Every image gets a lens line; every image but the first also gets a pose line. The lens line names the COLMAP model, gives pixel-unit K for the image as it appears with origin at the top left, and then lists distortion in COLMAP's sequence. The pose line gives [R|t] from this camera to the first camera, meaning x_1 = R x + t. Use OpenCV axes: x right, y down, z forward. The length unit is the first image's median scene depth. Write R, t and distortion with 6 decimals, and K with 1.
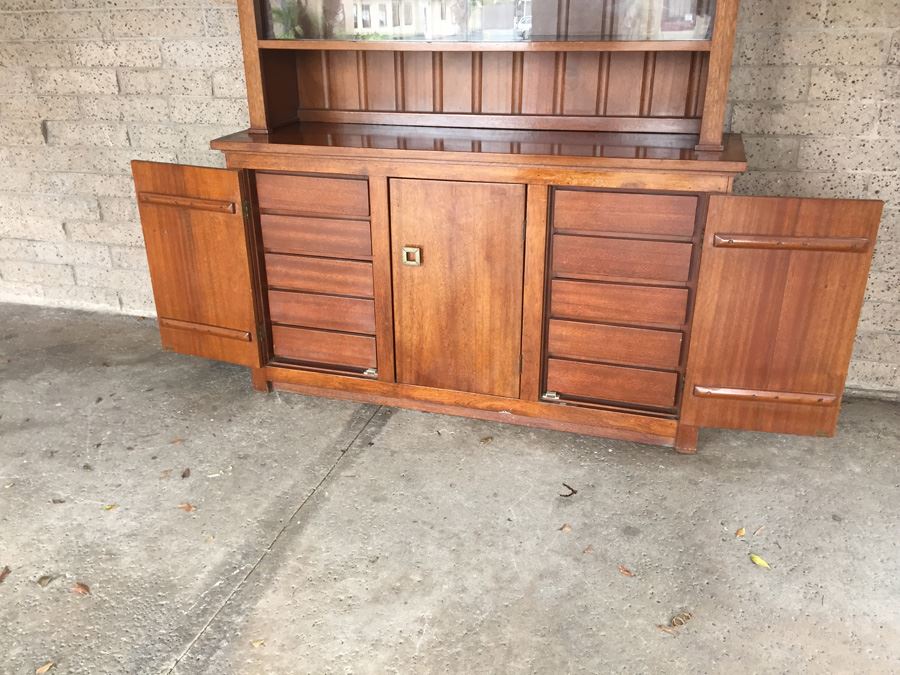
lens RADIAL K [[771.2, 0, 447.9], [0, 771.2, 334.3], [0, 0, 1]] dist [0.096119, -0.137259]
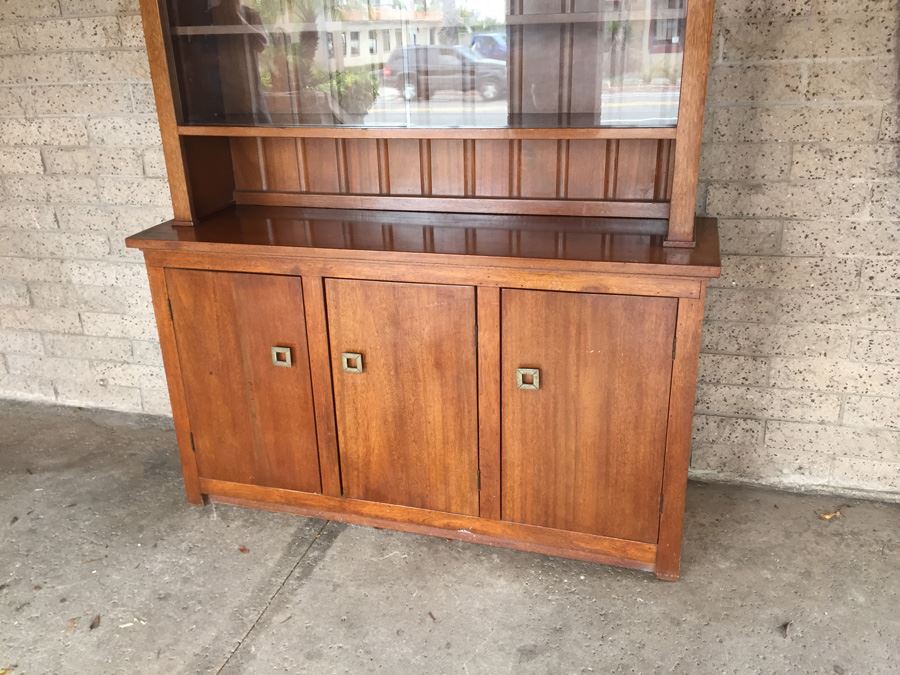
lens RADIAL K [[771.2, 0, 447.7], [0, 771.2, 334.7], [0, 0, 1]] dist [0.096119, -0.137259]
pose [[0.999736, -0.022881, 0.002082, 0.058962], [0.022928, 0.999379, -0.026741, -0.102567], [-0.001469, 0.026782, 0.999640, 0.105393]]
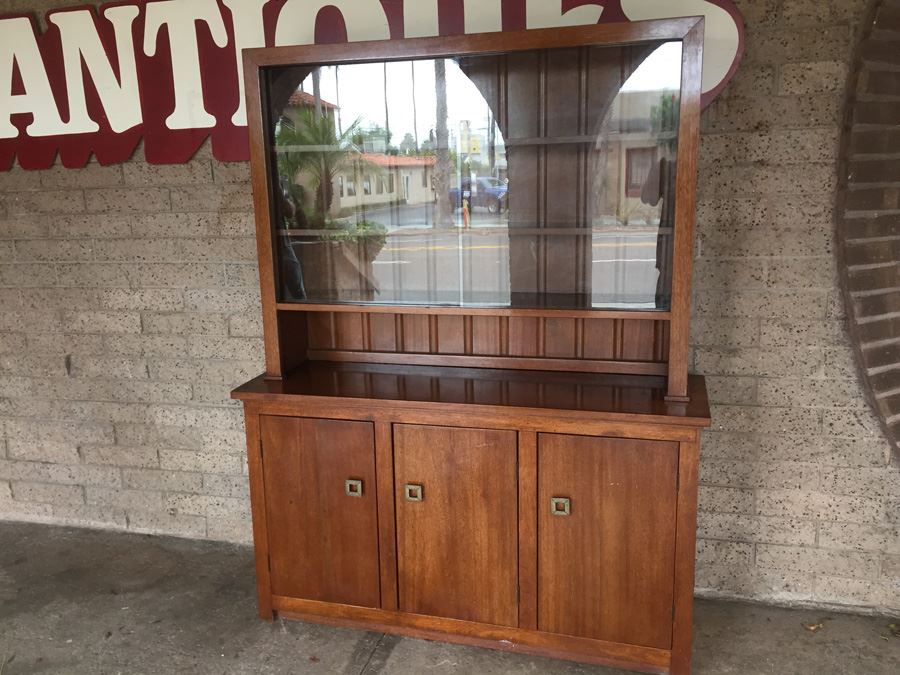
lens RADIAL K [[771.2, 0, 445.9], [0, 771.2, 333.9], [0, 0, 1]] dist [0.096119, -0.137259]
pose [[0.999558, -0.020119, 0.021887, -0.020439], [0.023920, 0.981442, -0.190262, -0.107795], [-0.017653, 0.190701, 0.981489, -0.104154]]
